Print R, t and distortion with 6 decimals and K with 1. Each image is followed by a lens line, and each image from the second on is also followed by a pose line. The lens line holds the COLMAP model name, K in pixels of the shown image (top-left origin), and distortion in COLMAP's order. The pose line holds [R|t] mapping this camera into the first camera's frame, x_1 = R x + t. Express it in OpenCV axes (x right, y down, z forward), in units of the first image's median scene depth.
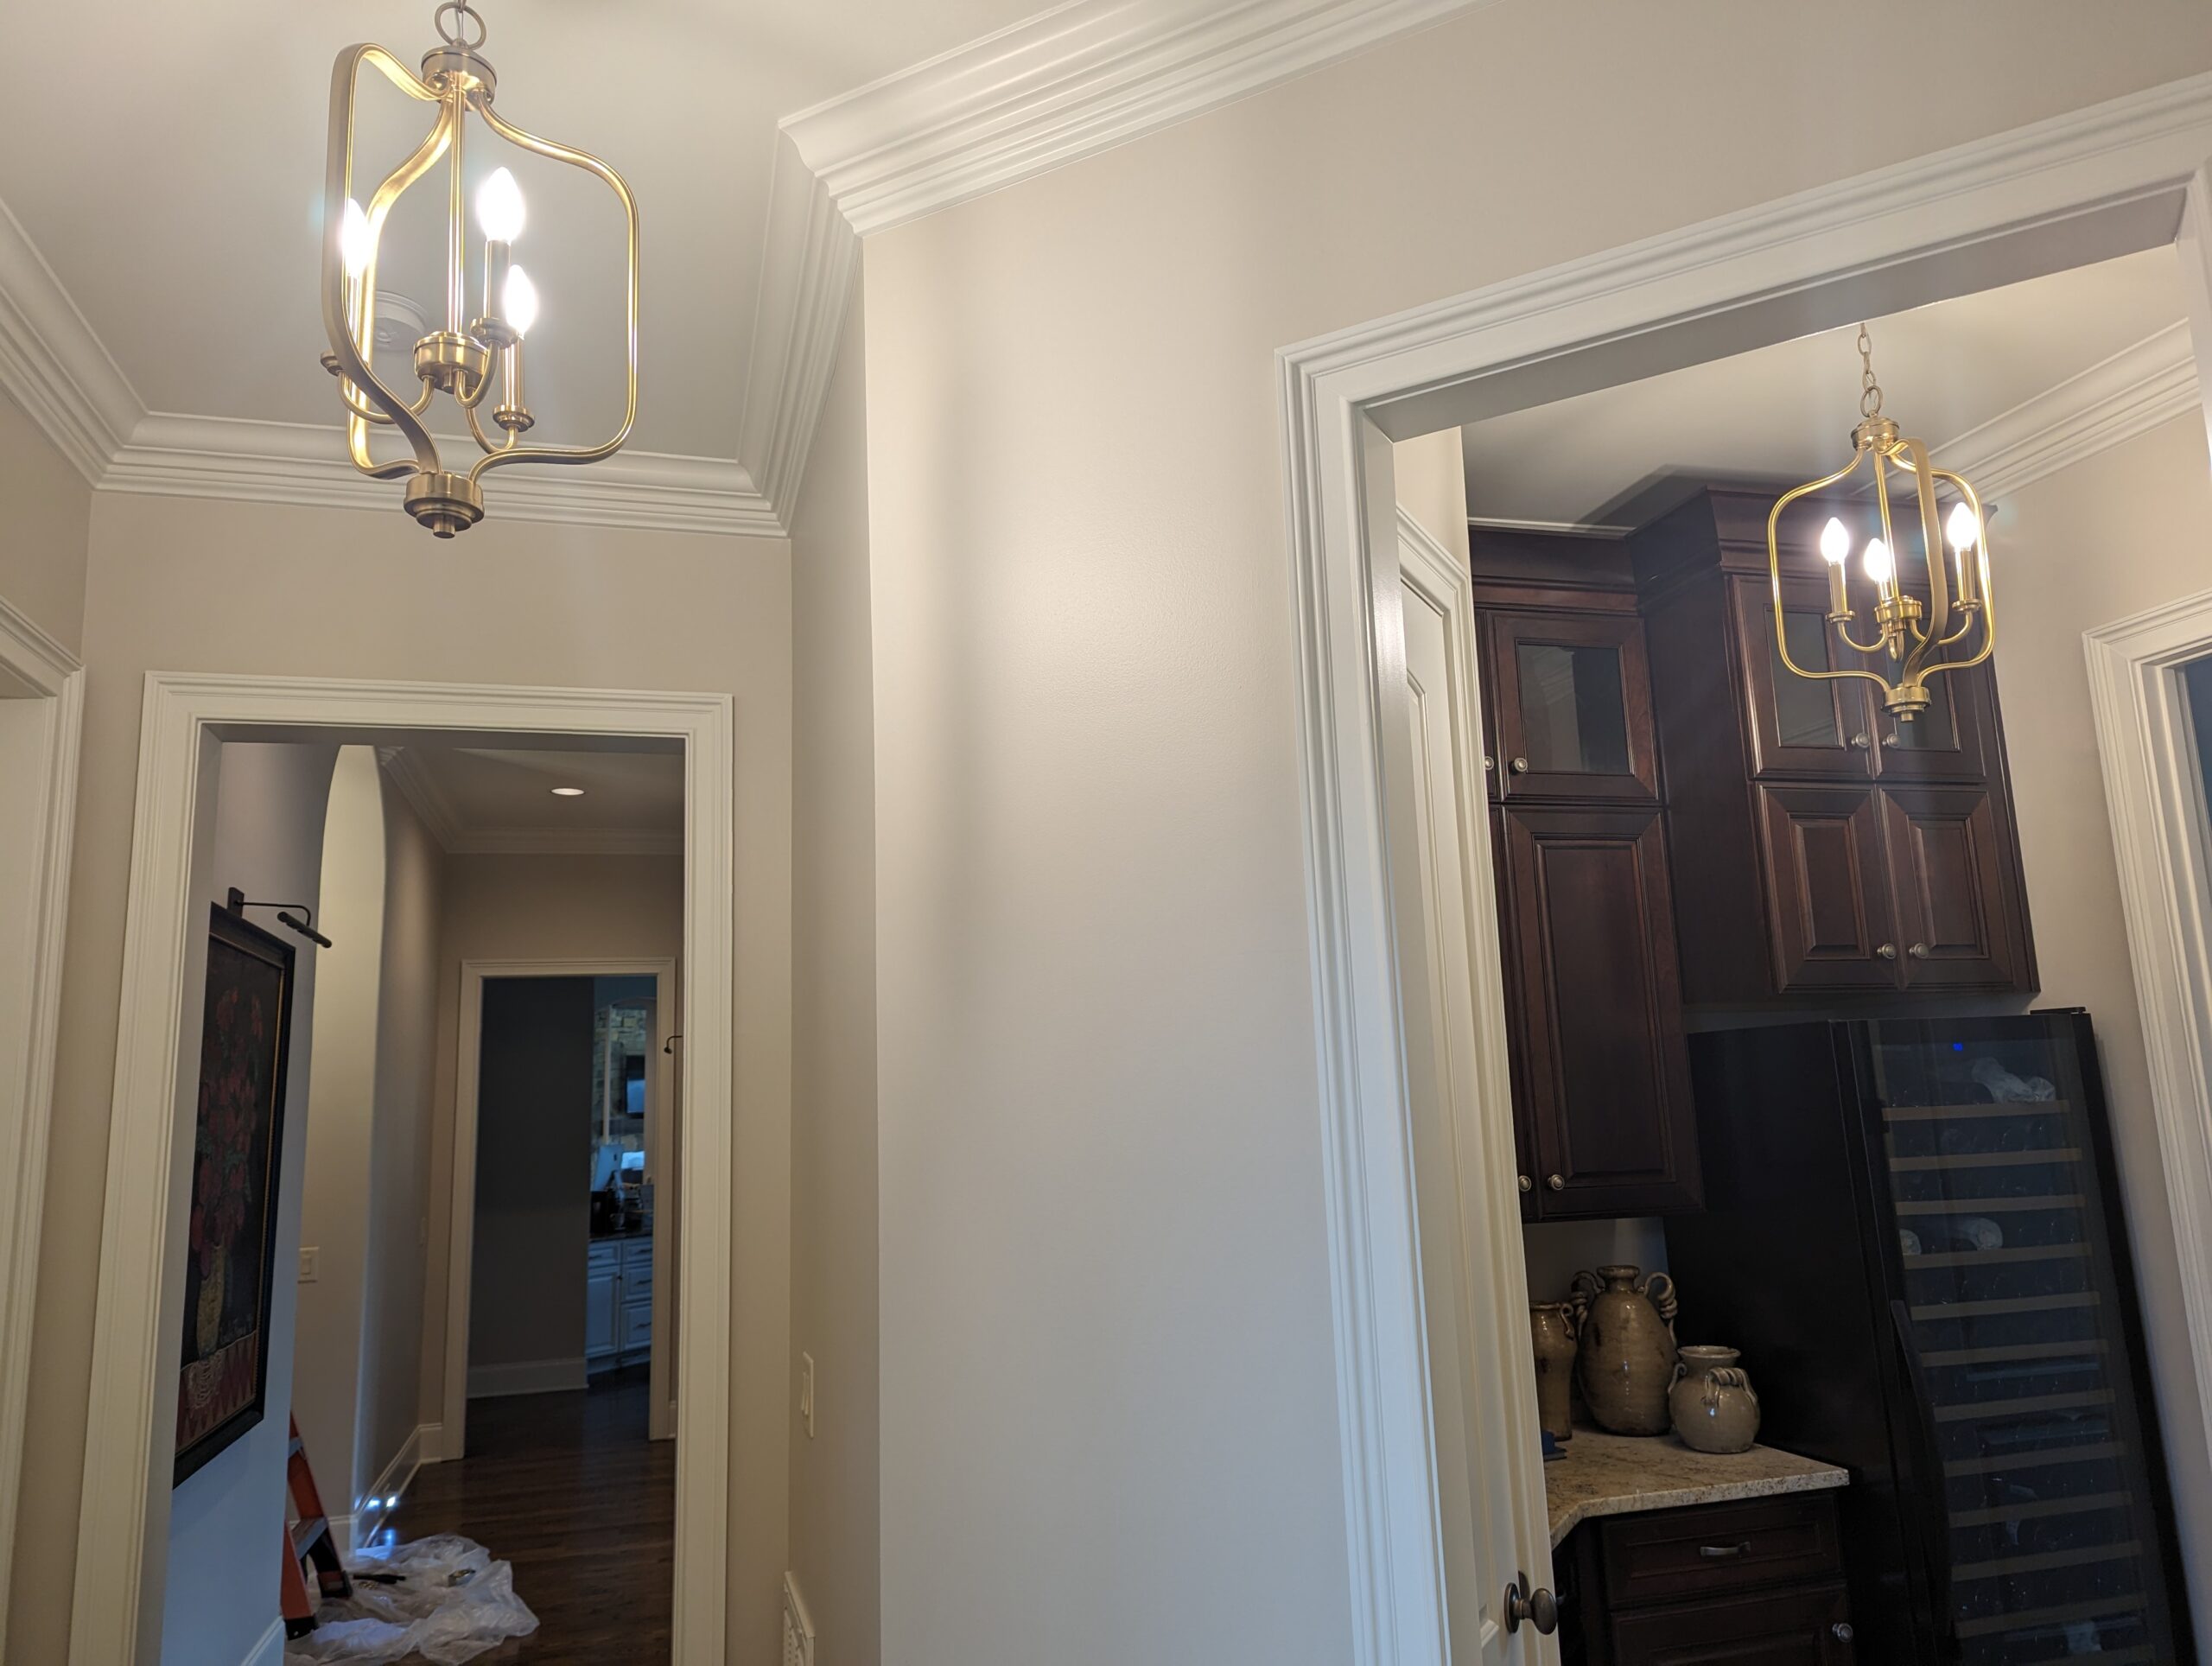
lens RADIAL K [[1556.1, 0, 1093.7], [0, 1556.1, 822.6], [0, 0, 1]] dist [0.033276, -0.006538]
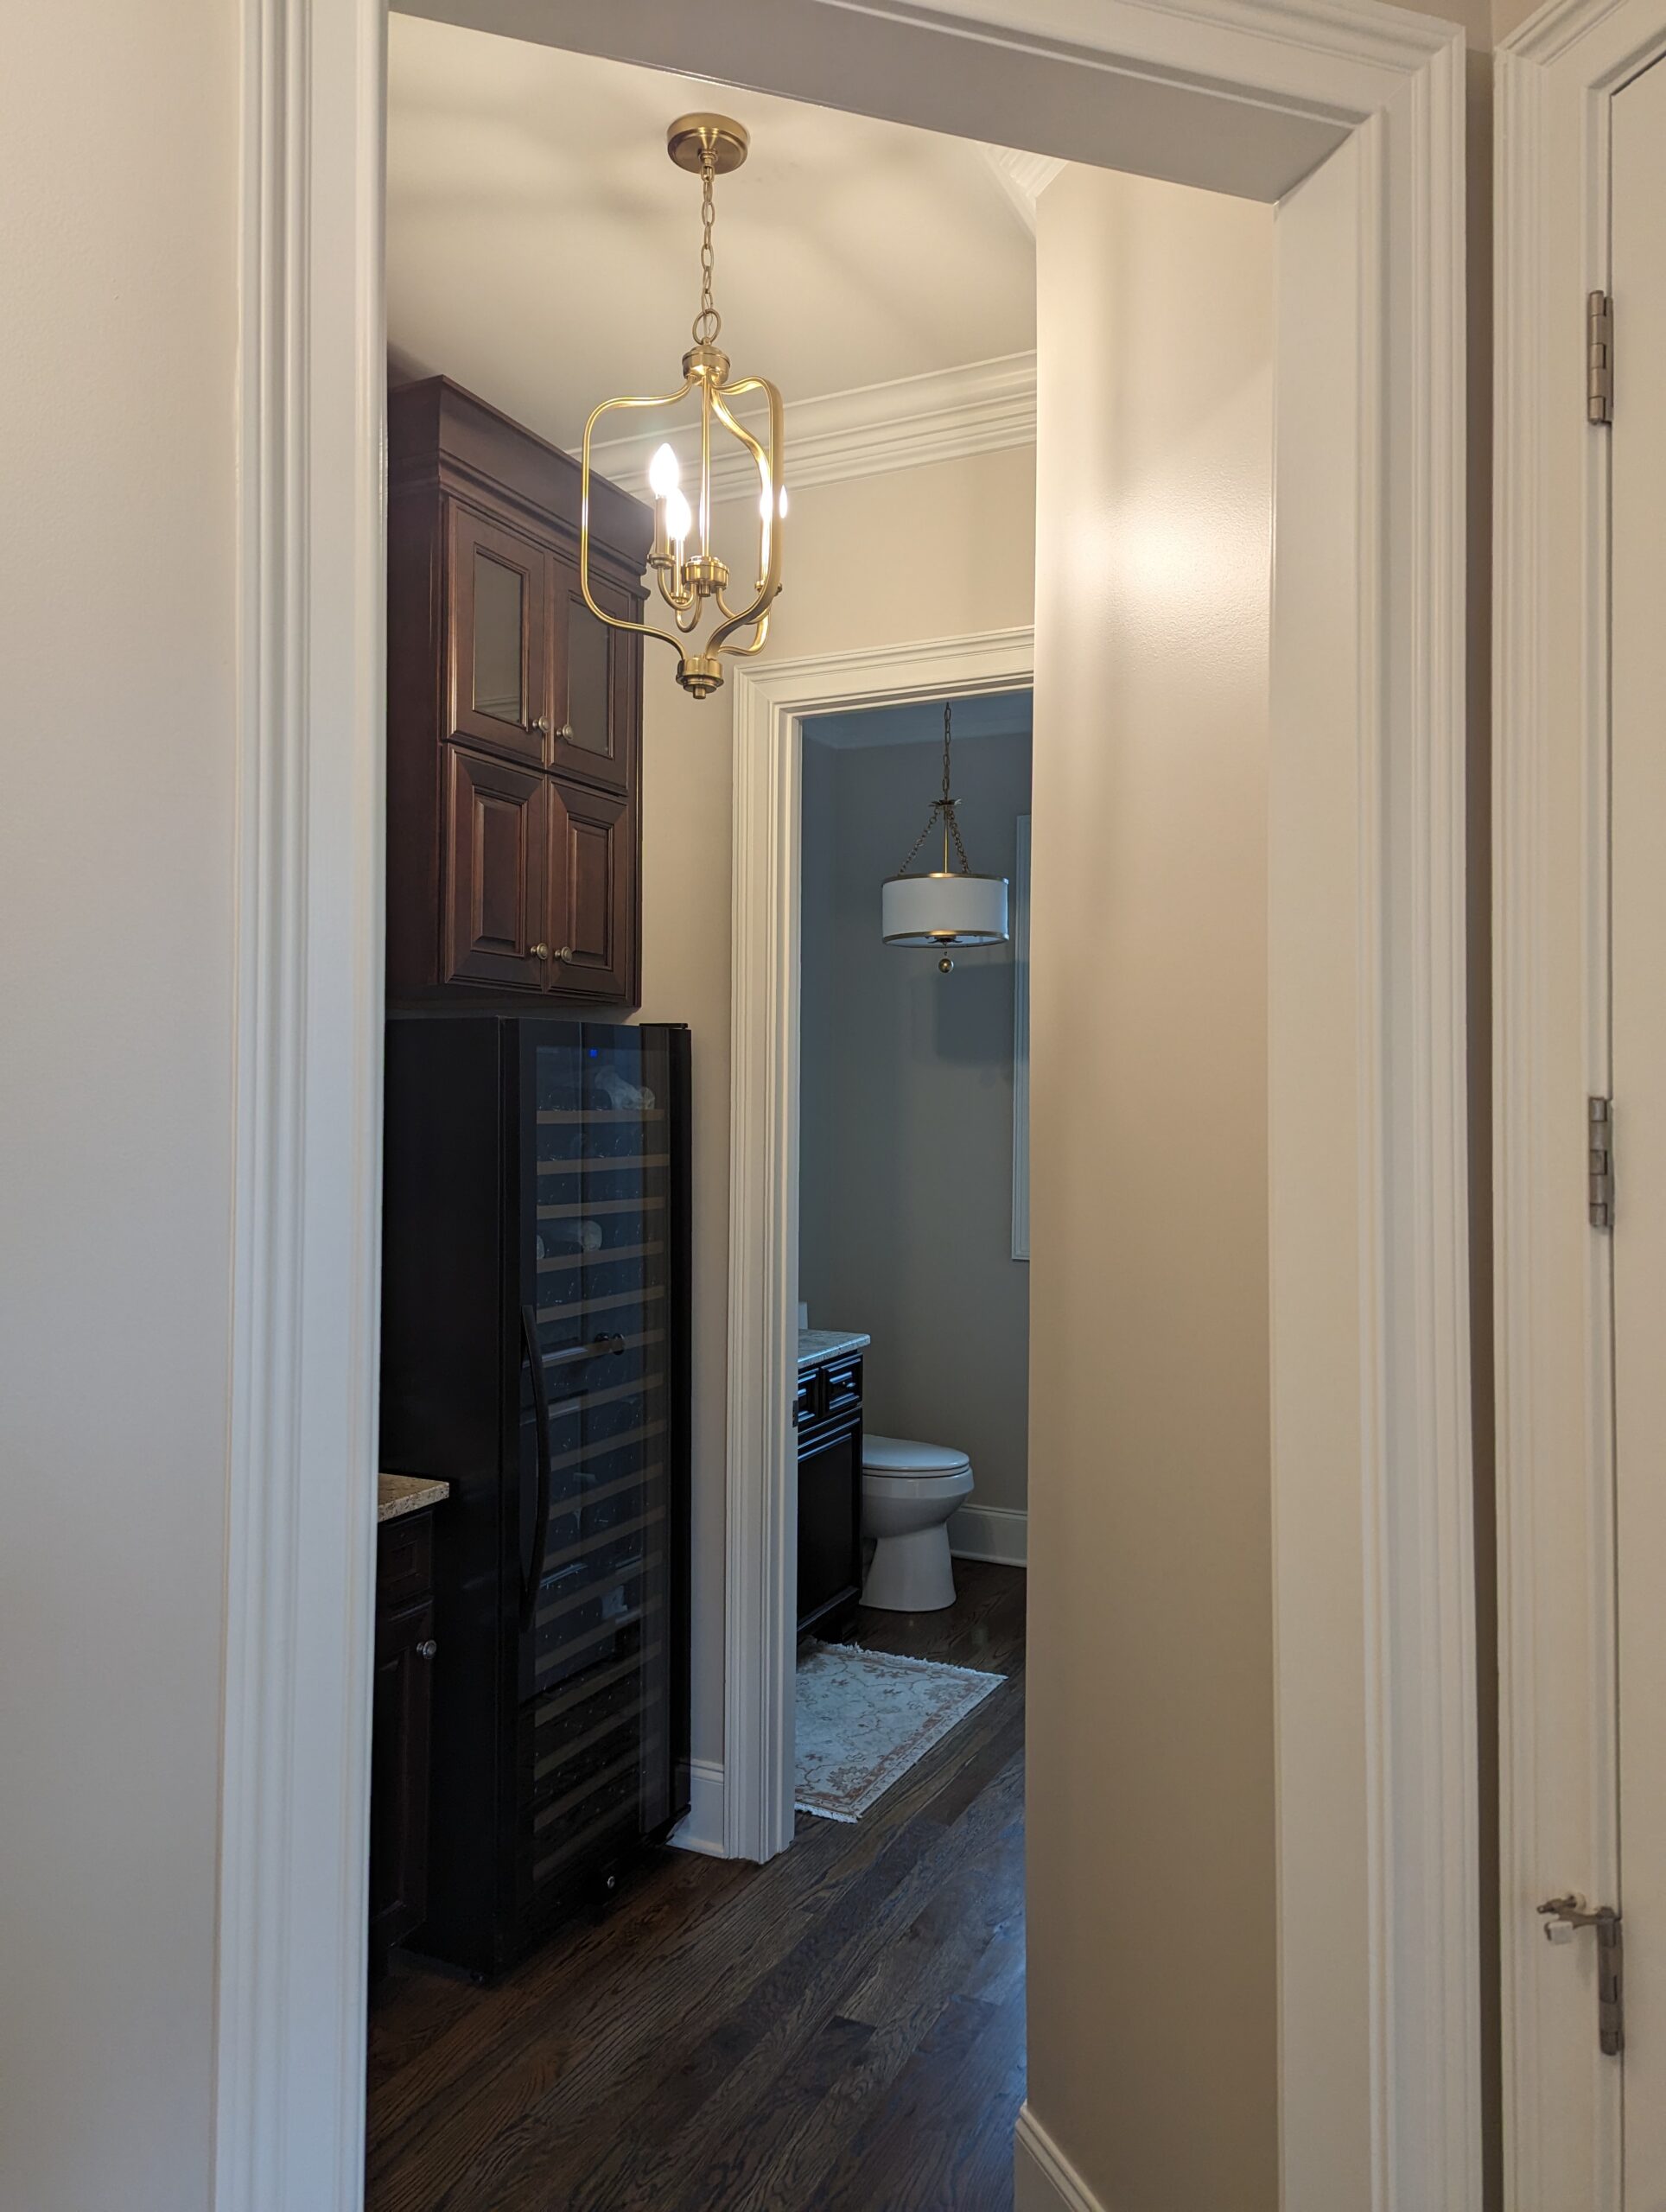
lens RADIAL K [[1566.0, 0, 813.8], [0, 1566.0, 1069.0], [0, 0, 1]] dist [0.074013, -0.065144]
pose [[0.673491, 0.058068, 0.736911, -0.084842], [-0.163452, 0.983931, 0.071852, 0.059143], [-0.720898, -0.168841, 0.672160, 0.234901]]
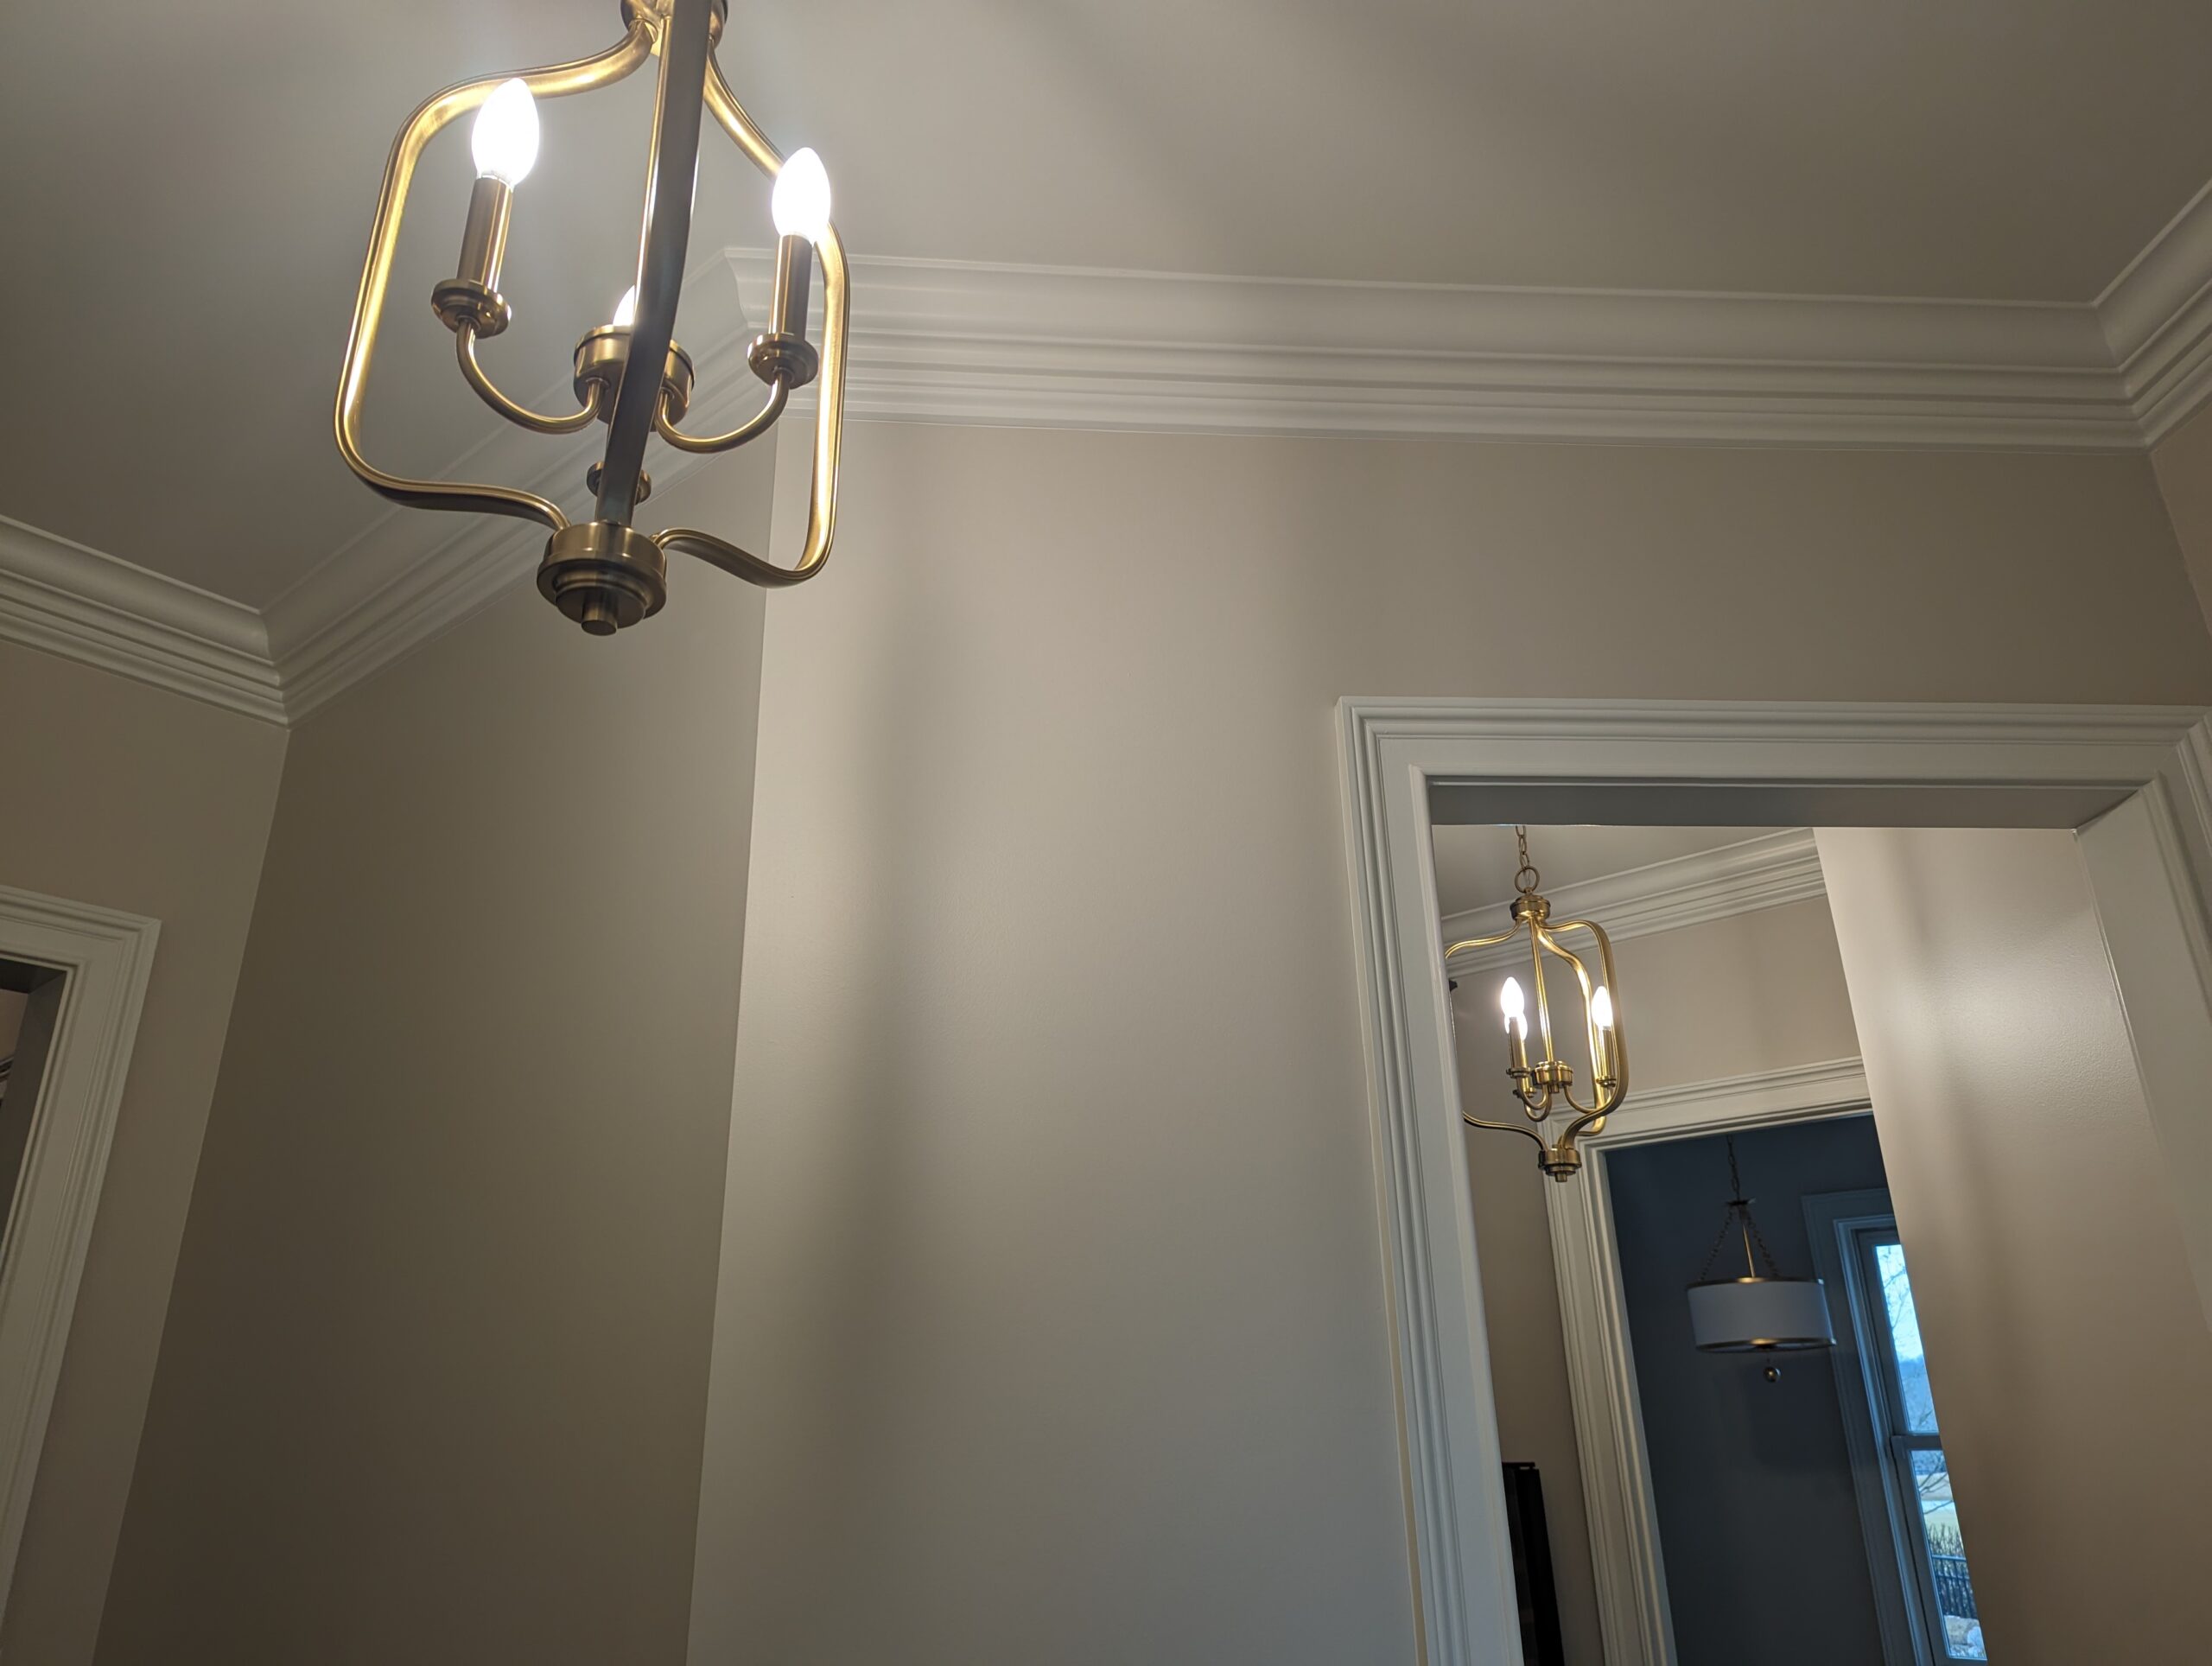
lens RADIAL K [[1566.0, 0, 1106.8], [0, 1566.0, 828.5], [0, 0, 1]] dist [0.074013, -0.065144]
pose [[0.836329, 0.231142, 0.497119, -0.258546], [-0.114531, 0.960430, -0.253883, 0.010253], [-0.536131, 0.155395, 0.829708, 0.195991]]
